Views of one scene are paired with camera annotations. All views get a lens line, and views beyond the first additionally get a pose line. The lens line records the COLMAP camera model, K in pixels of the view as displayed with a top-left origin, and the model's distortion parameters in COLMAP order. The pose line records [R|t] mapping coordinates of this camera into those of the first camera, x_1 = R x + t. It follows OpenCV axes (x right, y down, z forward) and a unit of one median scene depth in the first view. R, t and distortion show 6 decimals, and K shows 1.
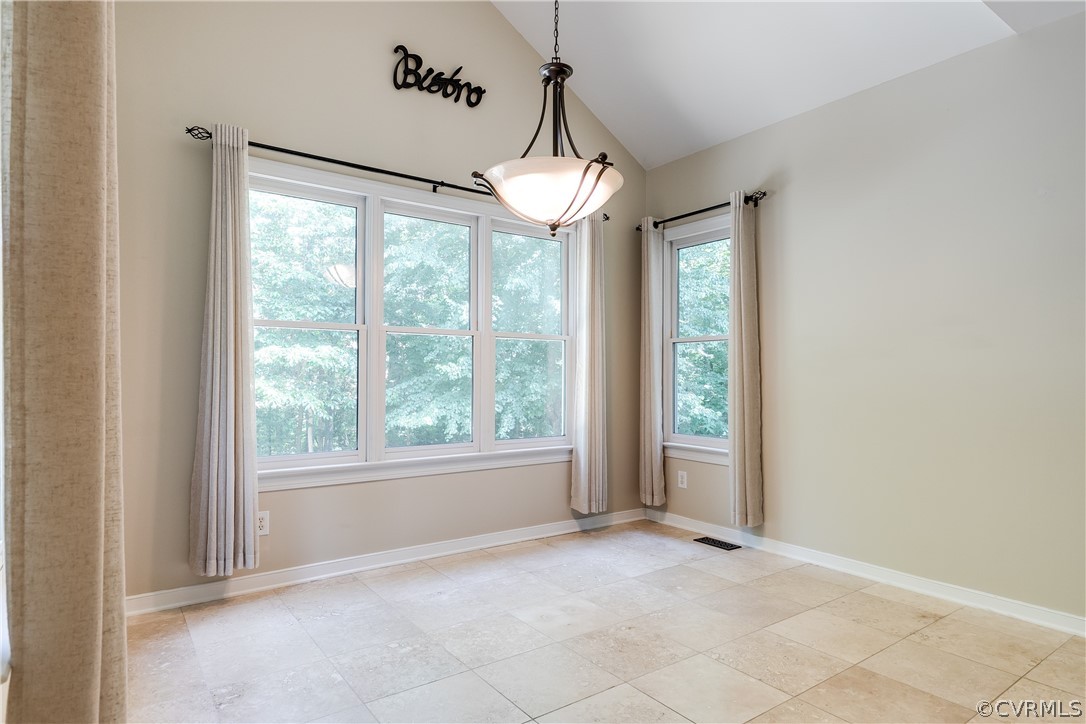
lens RADIAL K [[609.6, 0, 544.9], [0, 609.6, 364.9], [0, 0, 1]] dist [0.000703, 0.000004]
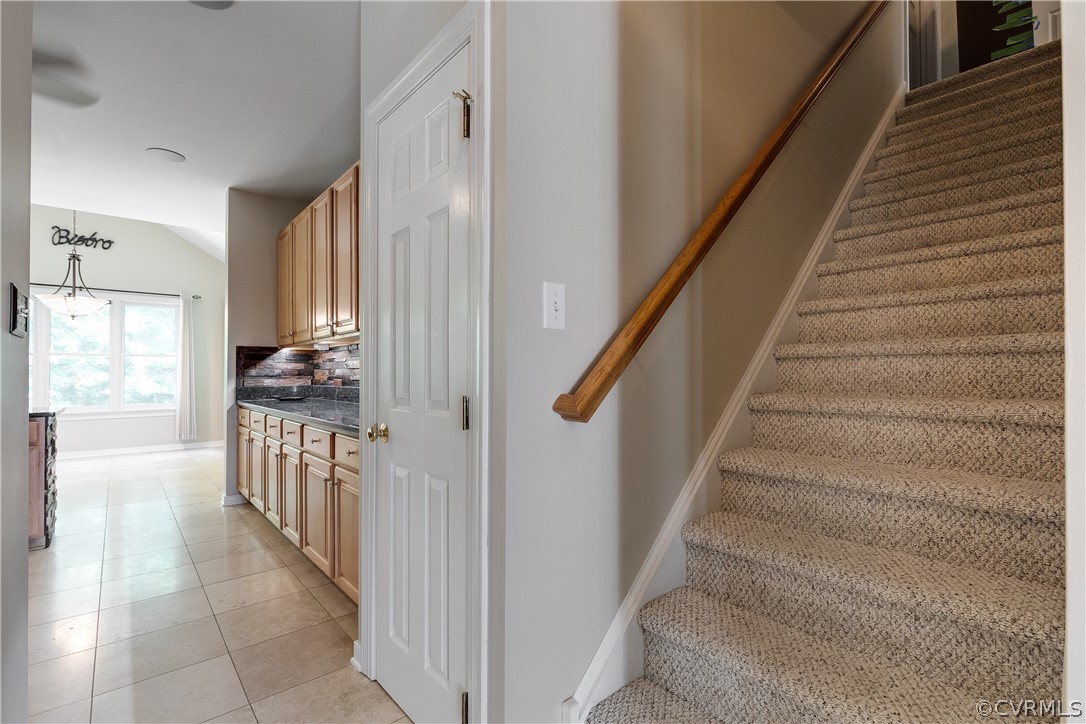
lens RADIAL K [[491.8, 0, 541.0], [0, 491.8, 365.3], [0, 0, 1]] dist [-0.001433, -0.000176]
pose [[0.996215, -0.006757, 0.086663, 1.296670], [0.006220, 0.999960, 0.006458, -0.017865], [-0.086704, -0.005895, 0.996217, -0.886432]]
